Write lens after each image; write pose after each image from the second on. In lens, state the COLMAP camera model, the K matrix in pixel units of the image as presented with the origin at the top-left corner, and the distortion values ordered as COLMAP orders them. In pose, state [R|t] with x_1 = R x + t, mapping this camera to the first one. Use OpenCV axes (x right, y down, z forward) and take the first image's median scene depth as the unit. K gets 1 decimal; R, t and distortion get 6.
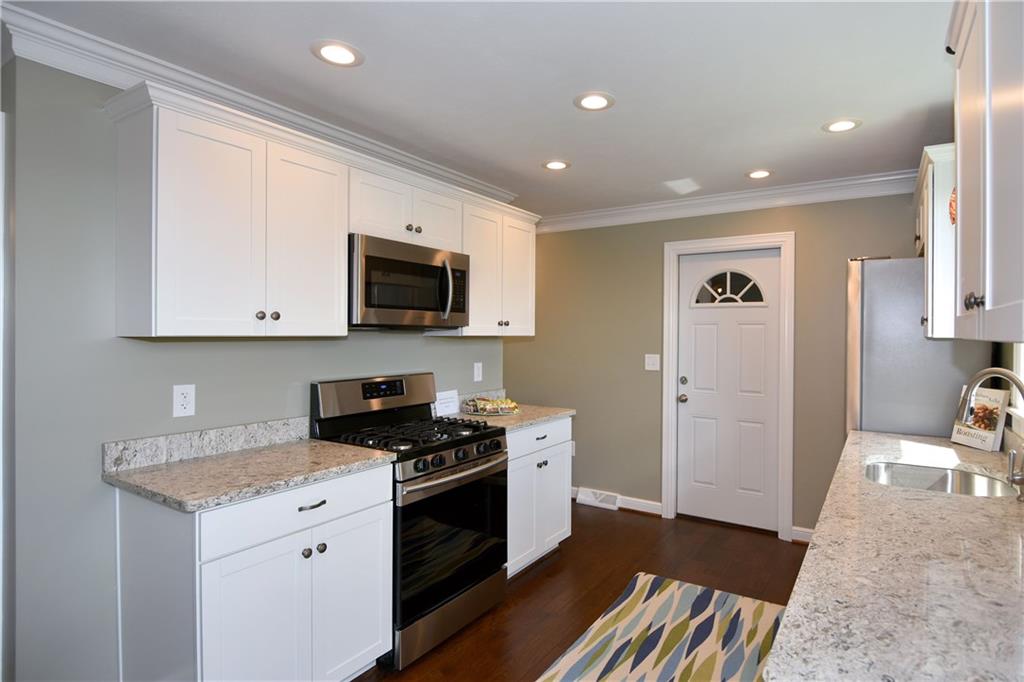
lens RADIAL K [[544.5, 0, 520.1], [0, 544.5, 330.5], [0, 0, 1]] dist [0.029779, -0.007387]
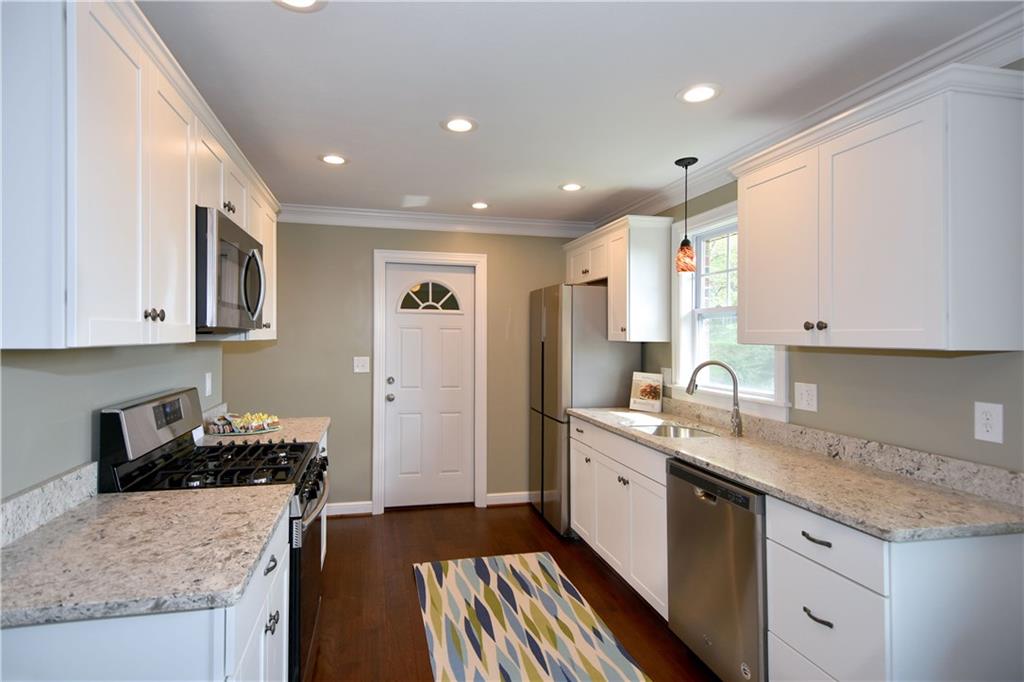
lens RADIAL K [[544.5, 0, 493.6], [0, 544.5, 321.8], [0, 0, 1]] dist [0.029779, -0.007387]
pose [[0.714117, 0.021813, 0.699686, -0.347474], [-0.010705, 0.999738, -0.020241, -0.004500], [-0.699944, 0.006964, 0.714164, 0.113941]]
